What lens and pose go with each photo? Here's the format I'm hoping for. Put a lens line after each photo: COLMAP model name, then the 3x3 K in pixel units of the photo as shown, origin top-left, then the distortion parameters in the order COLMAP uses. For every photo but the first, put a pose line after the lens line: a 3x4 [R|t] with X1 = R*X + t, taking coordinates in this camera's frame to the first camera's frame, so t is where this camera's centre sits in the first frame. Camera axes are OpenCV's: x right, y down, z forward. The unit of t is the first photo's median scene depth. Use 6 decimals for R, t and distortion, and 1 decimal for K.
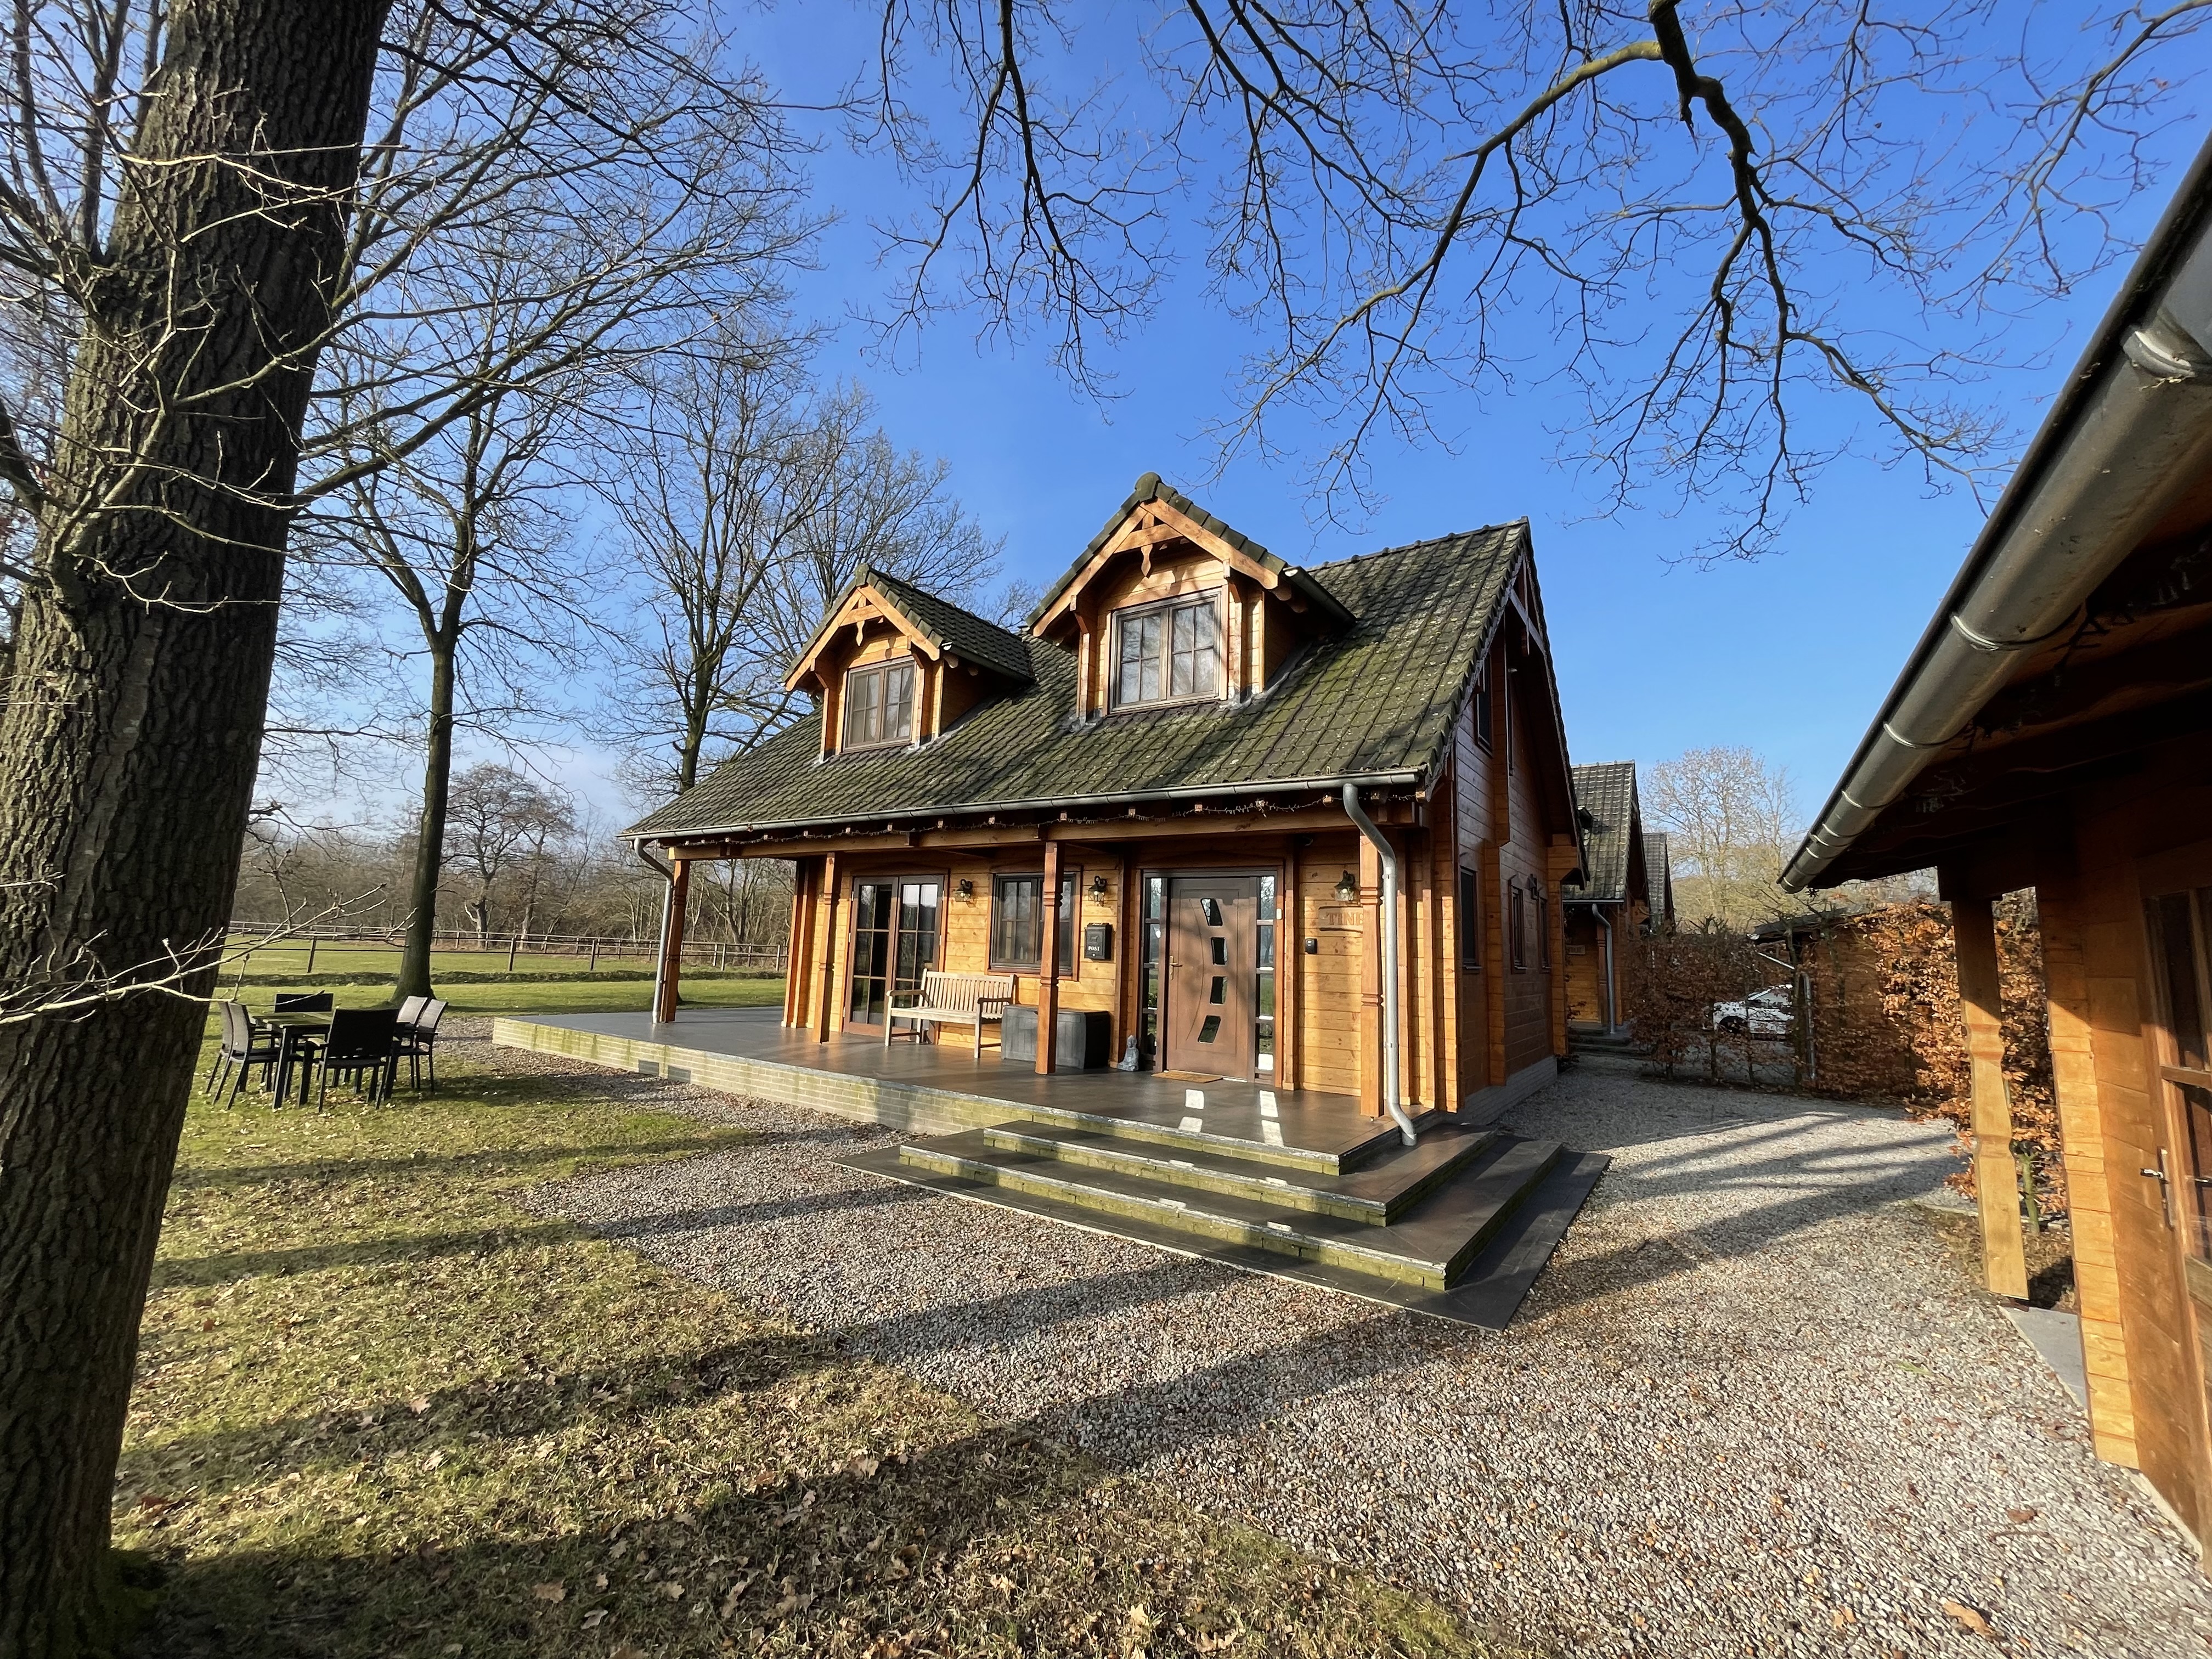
lens RADIAL K [[922.0, 0, 1111.2], [0, 922.0, 820.8], [0, 0, 1]] dist [0.007672, -0.000051]
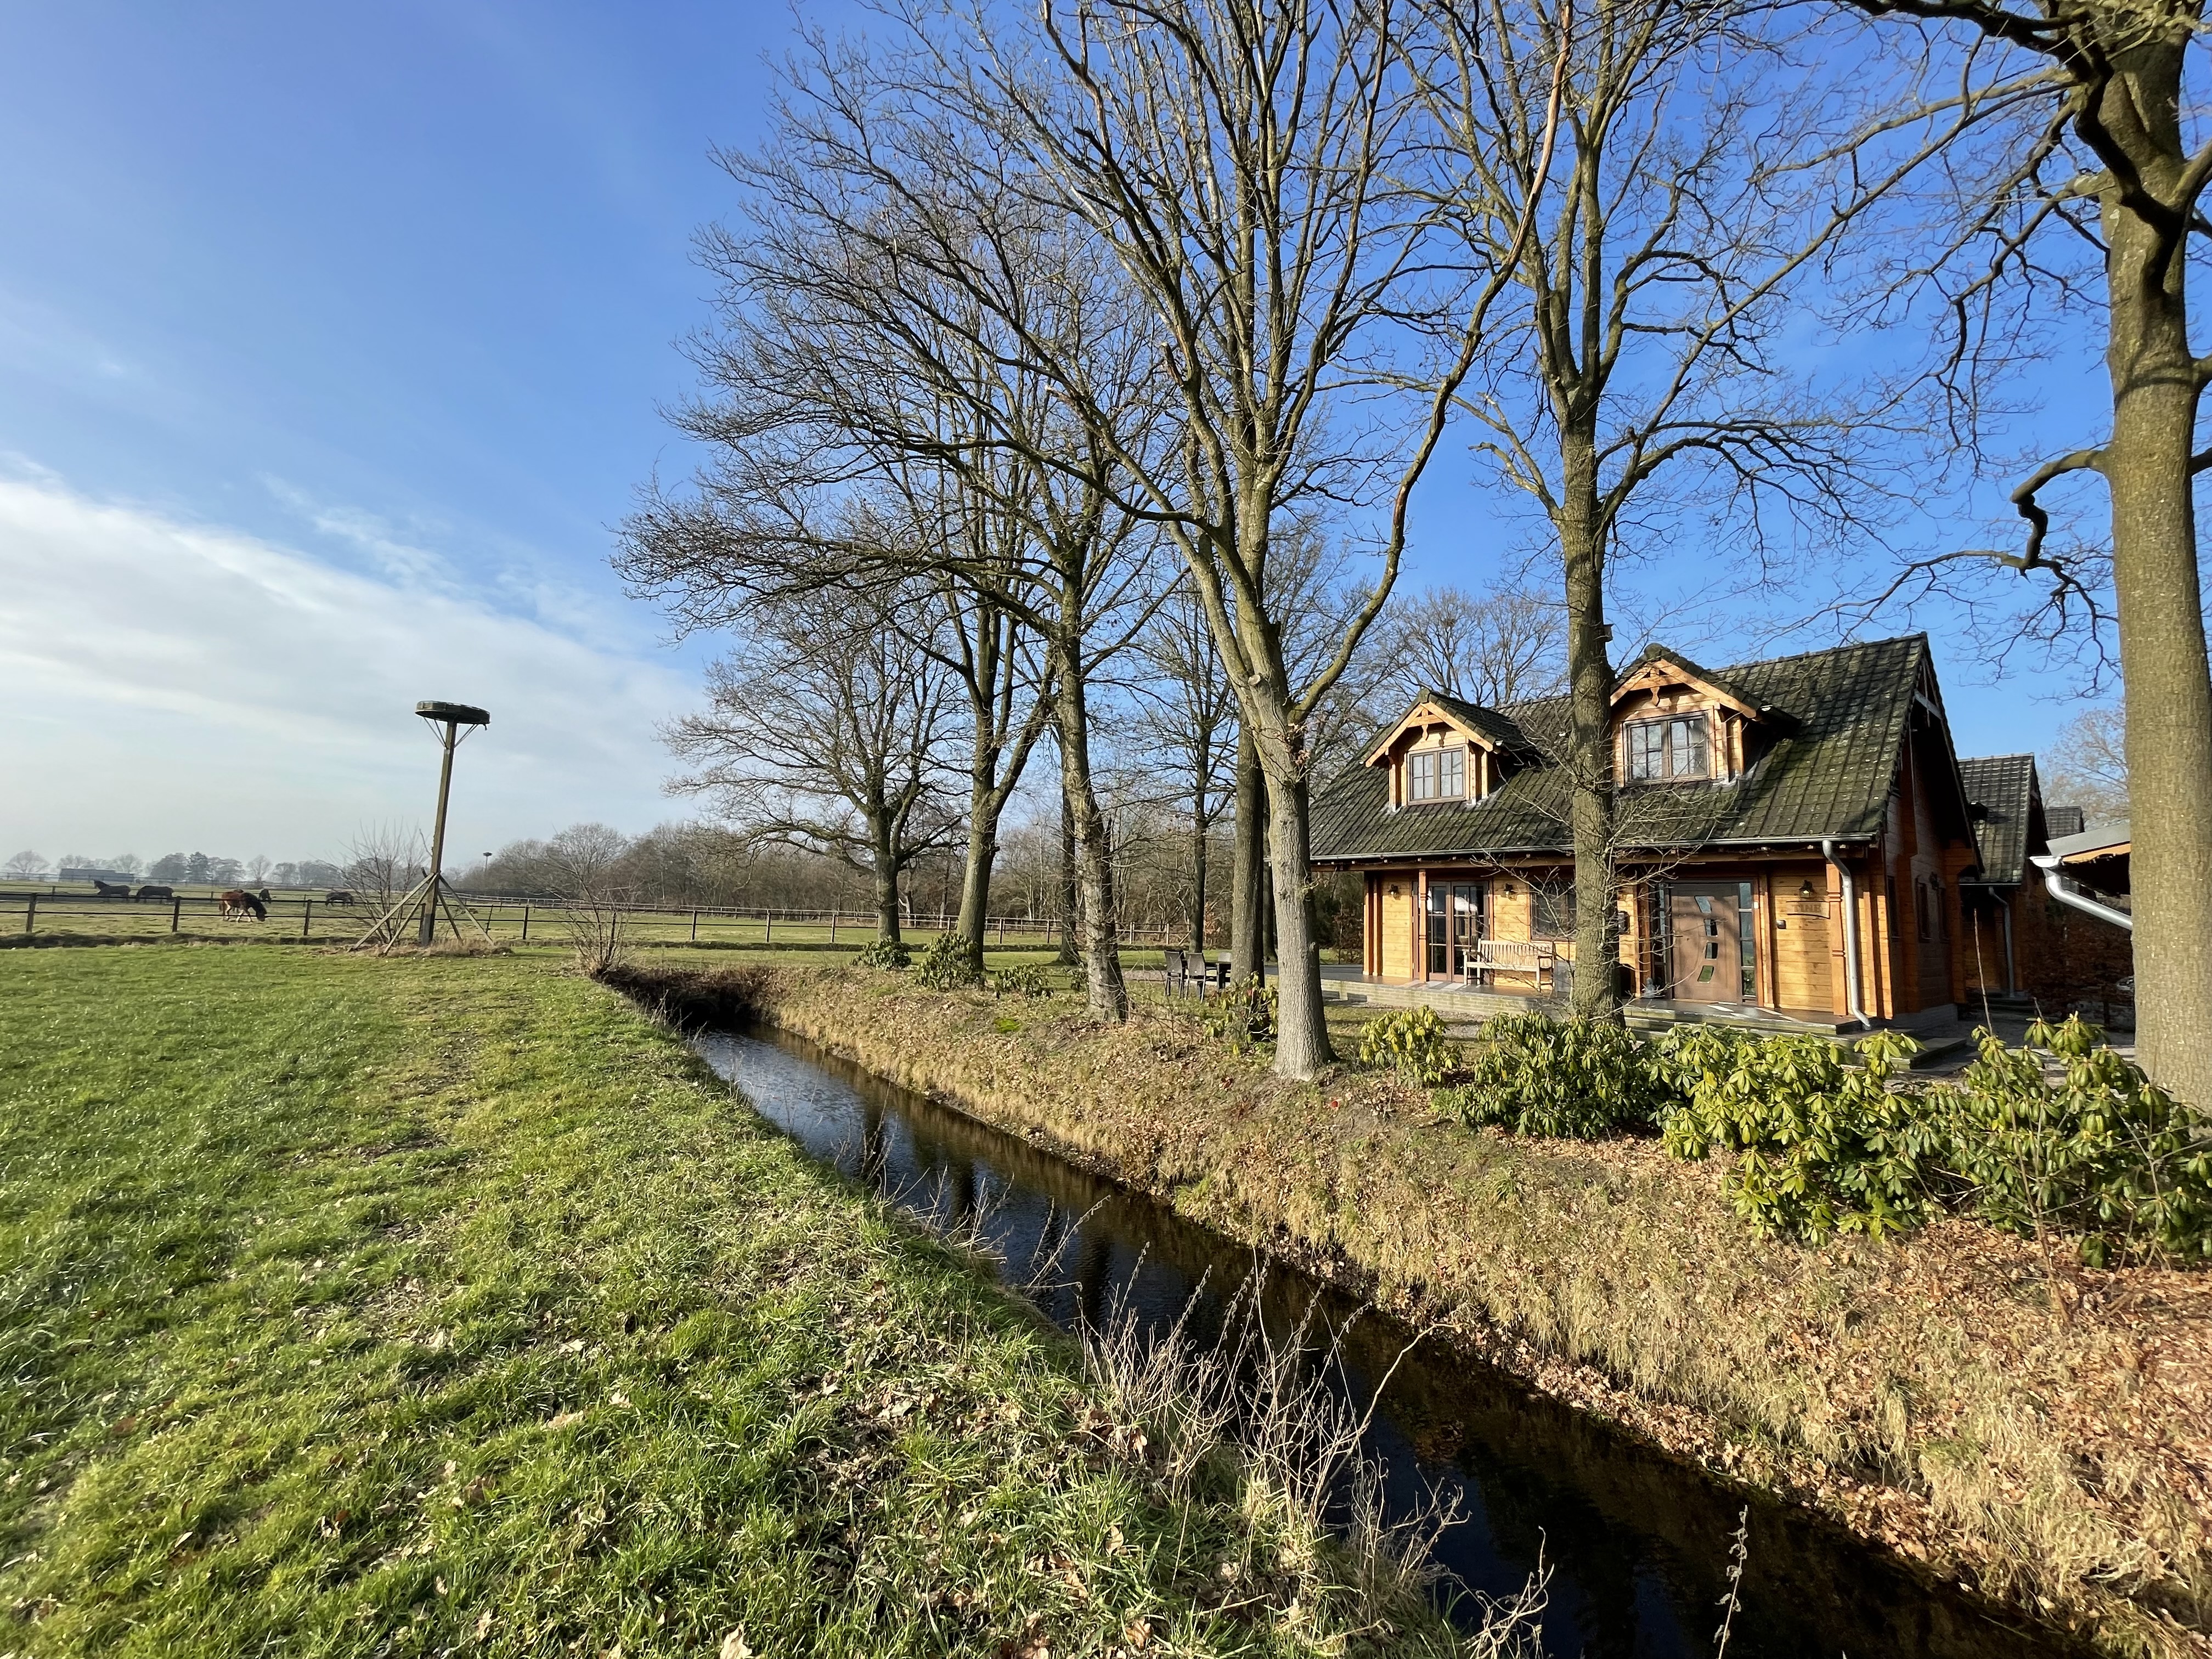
lens RADIAL K [[922.0, 0, 1111.2], [0, 922.0, 820.8], [0, 0, 1]] dist [0.007672, -0.000051]
pose [[0.960121, -0.035382, -0.277336, -0.451723], [0.042254, 0.998929, 0.018840, -0.128480], [0.276372, -0.029807, 0.960588, -0.898001]]
